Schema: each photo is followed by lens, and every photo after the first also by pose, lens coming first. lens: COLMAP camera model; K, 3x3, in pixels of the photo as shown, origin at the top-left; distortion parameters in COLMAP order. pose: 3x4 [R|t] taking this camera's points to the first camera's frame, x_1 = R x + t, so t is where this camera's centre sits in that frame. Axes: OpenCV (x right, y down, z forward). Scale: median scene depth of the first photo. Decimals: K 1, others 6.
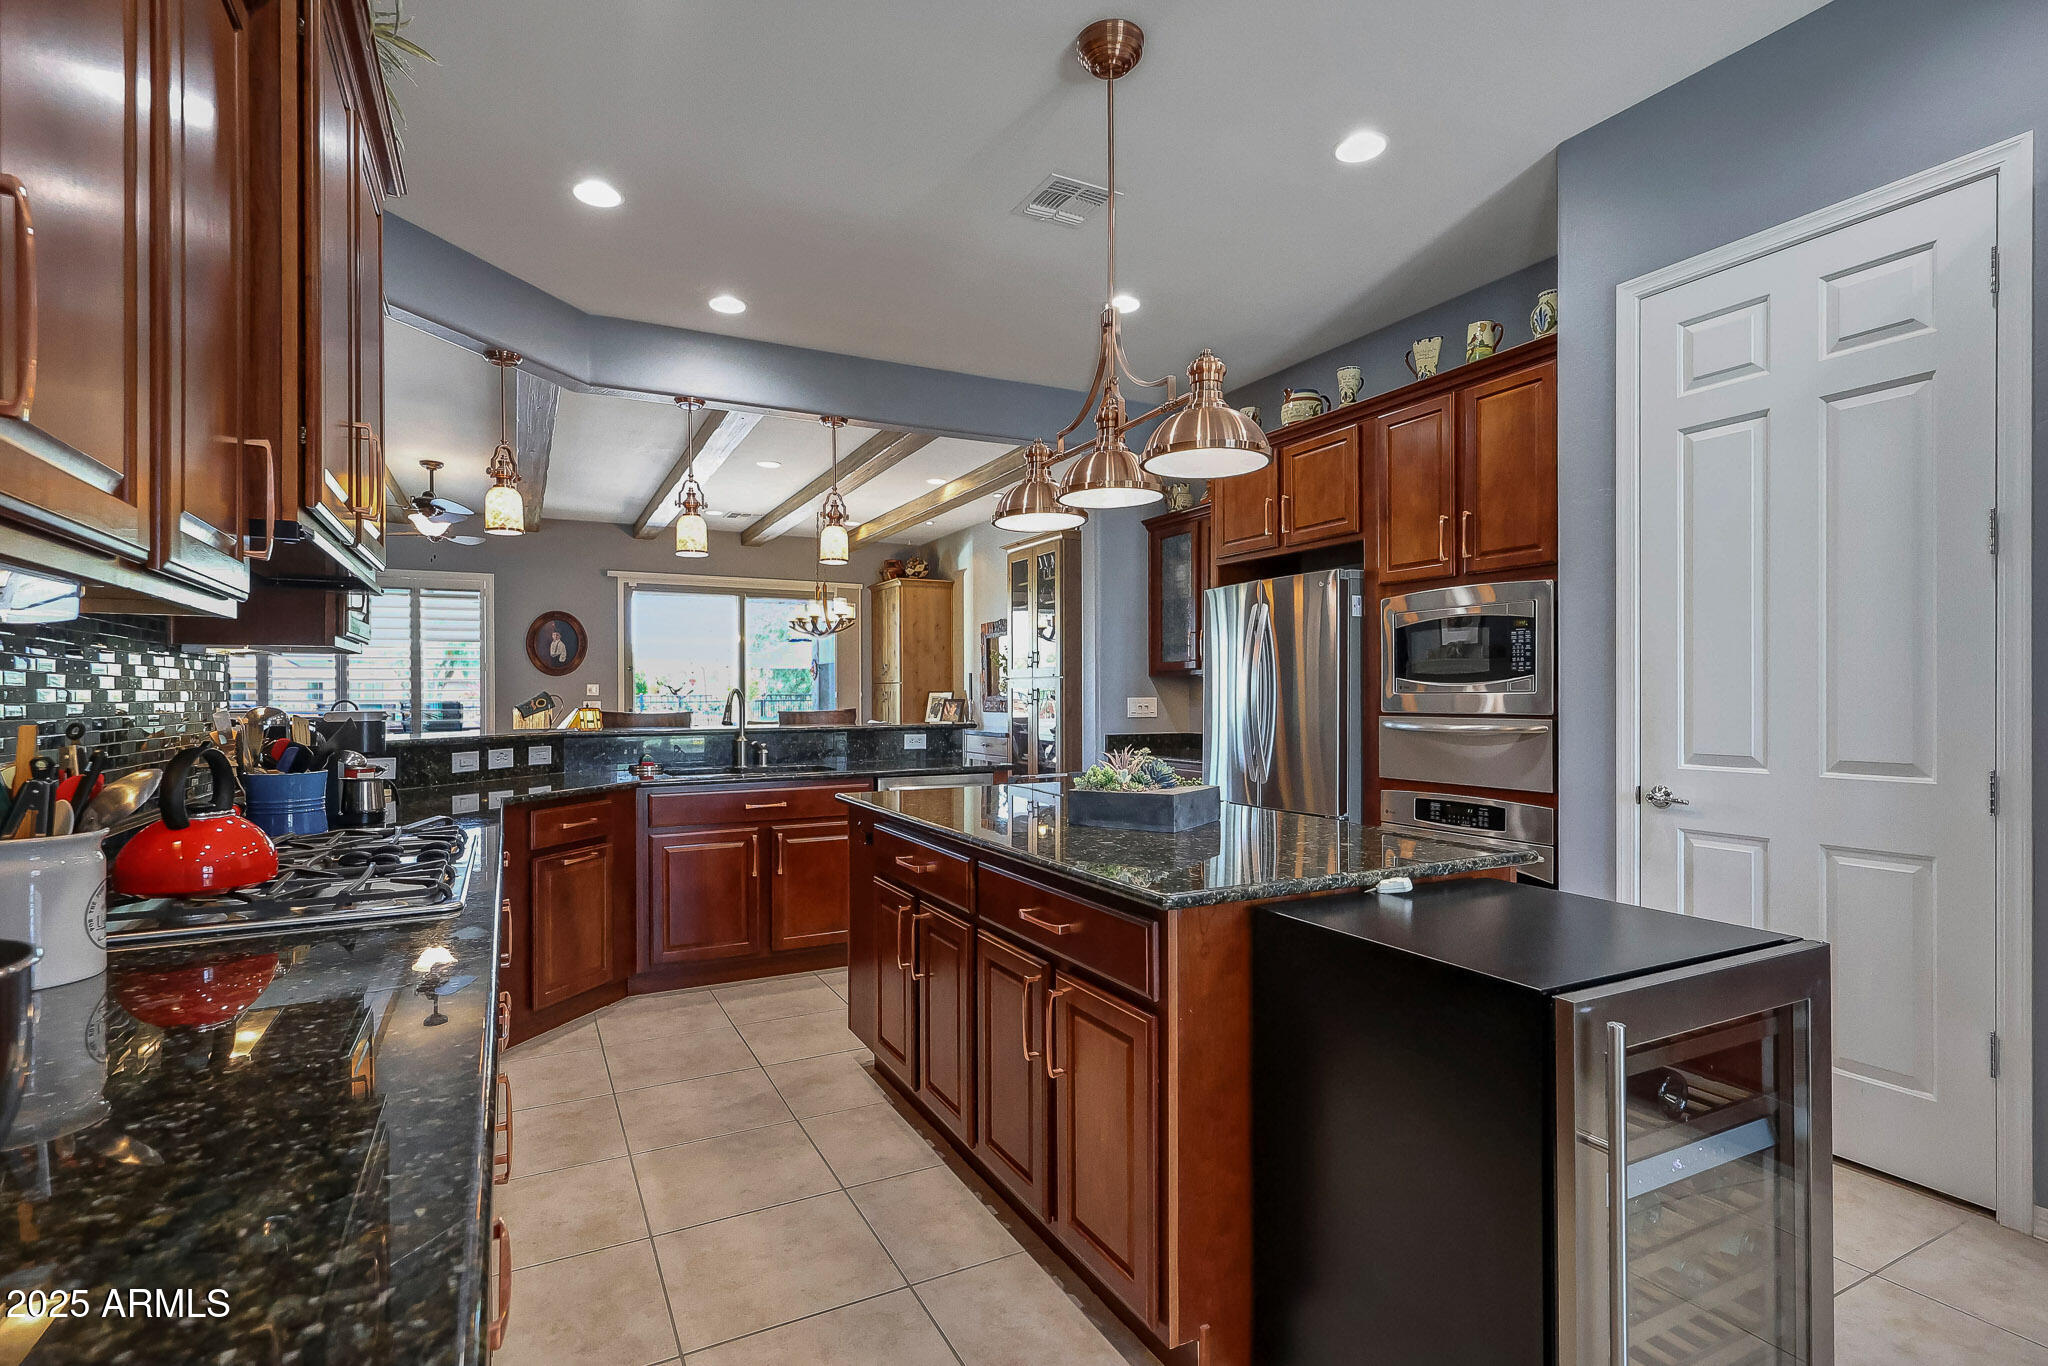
lens RADIAL K [[994.0, 0, 1015.4], [0, 994.0, 692.4], [0, 0, 1]] dist [0.000800, -0.000567]
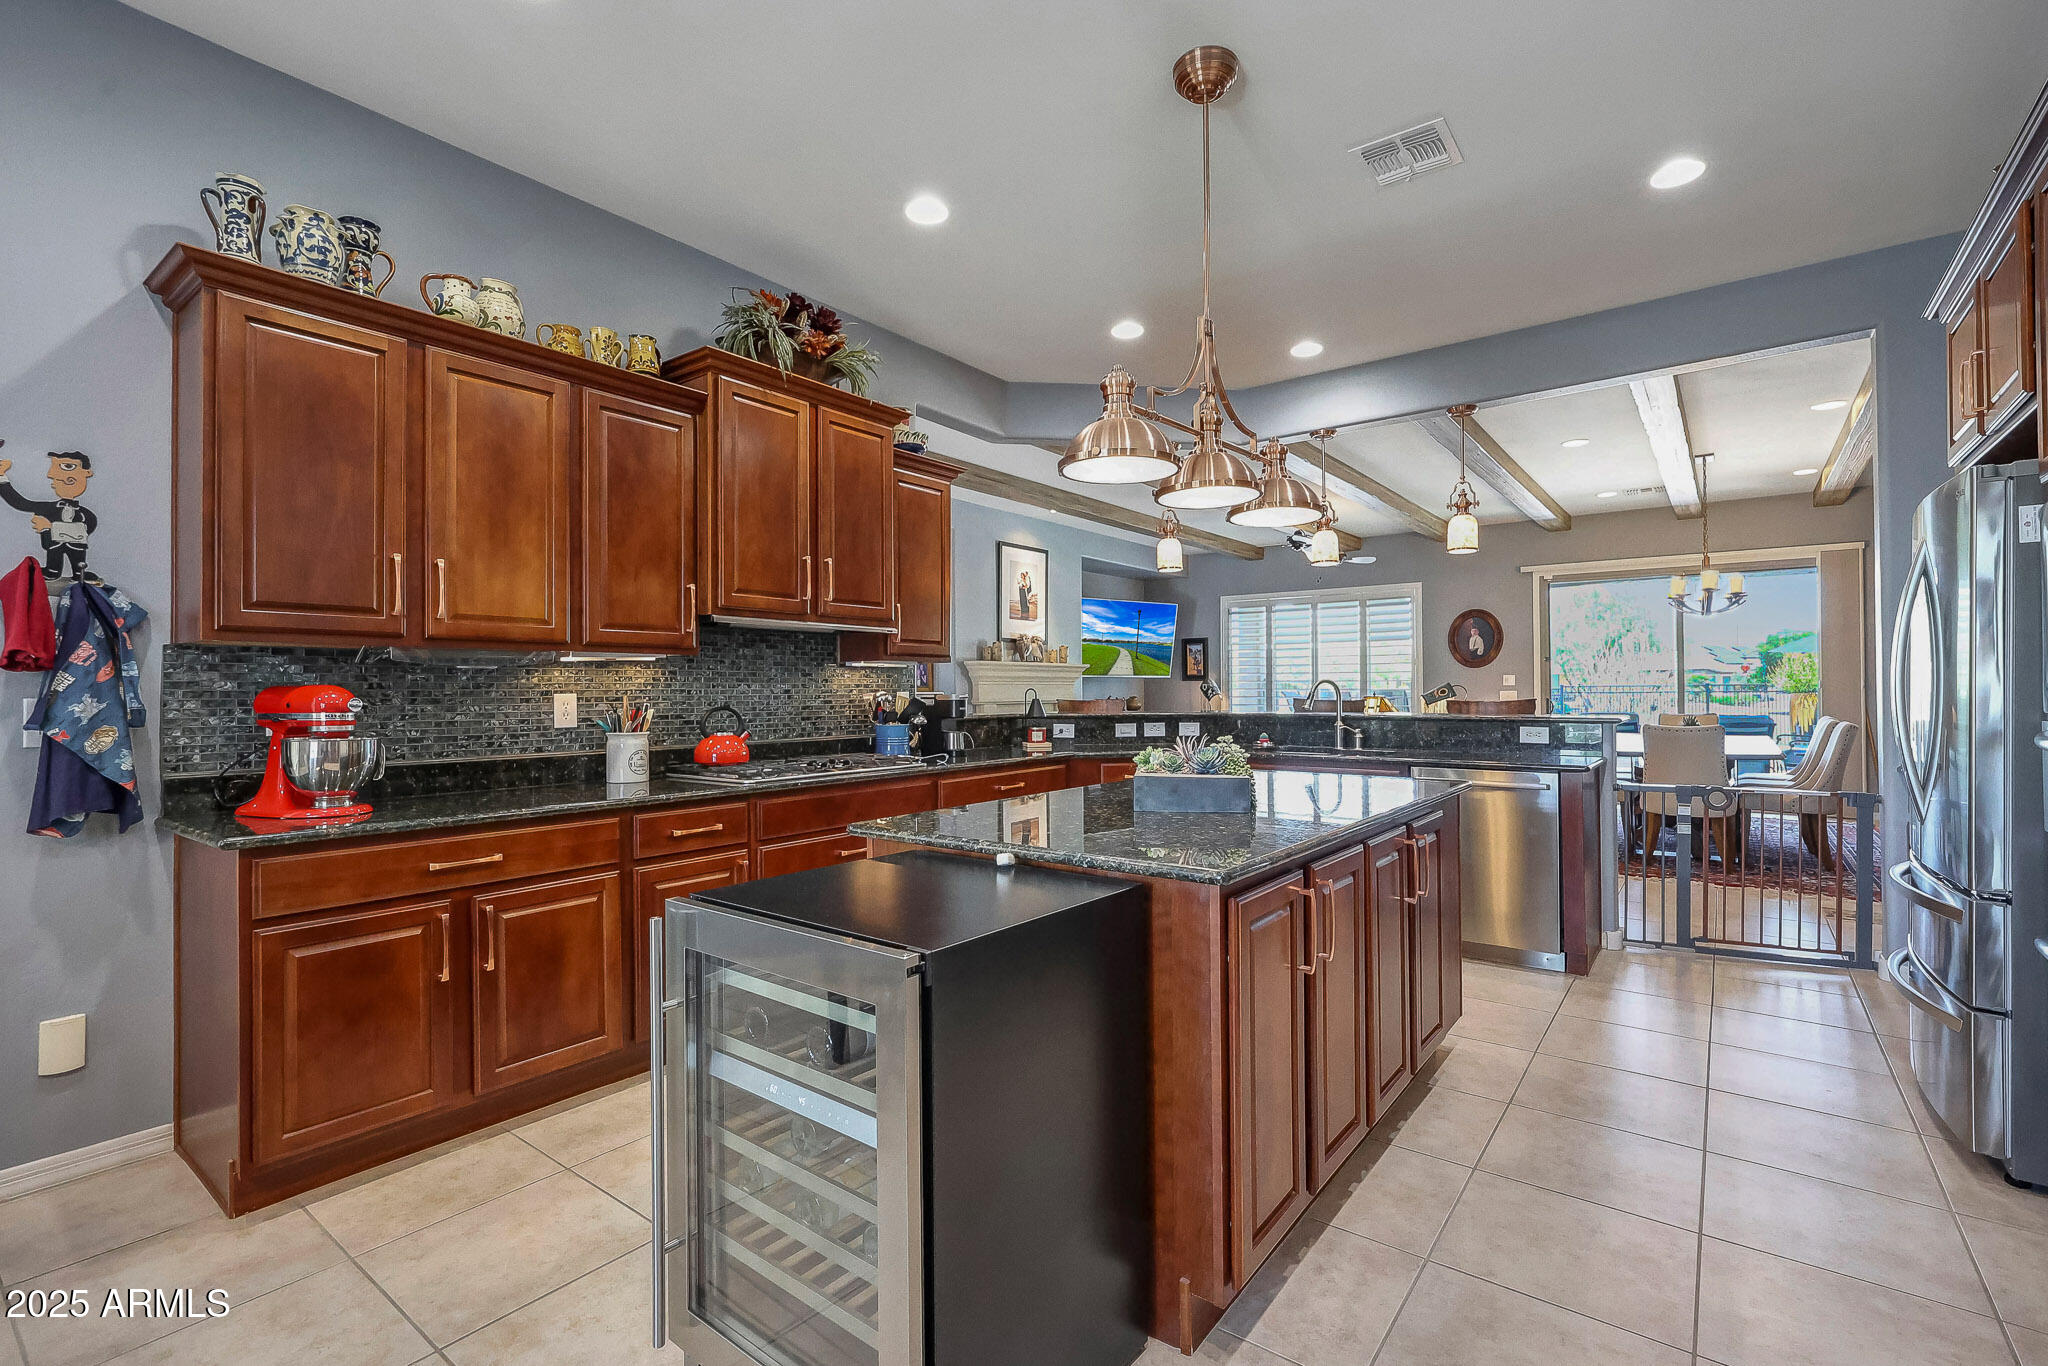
lens RADIAL K [[907.2, 0, 1015.3], [0, 907.2, 680.6], [0, 0, 1]] dist [0.002809, 0.000484]
pose [[0.440107, -0.005371, -0.897929, 0.489348], [0.002761, 0.999985, -0.004628, 0.001806], [0.897941, -0.000442, 0.440115, 0.217863]]
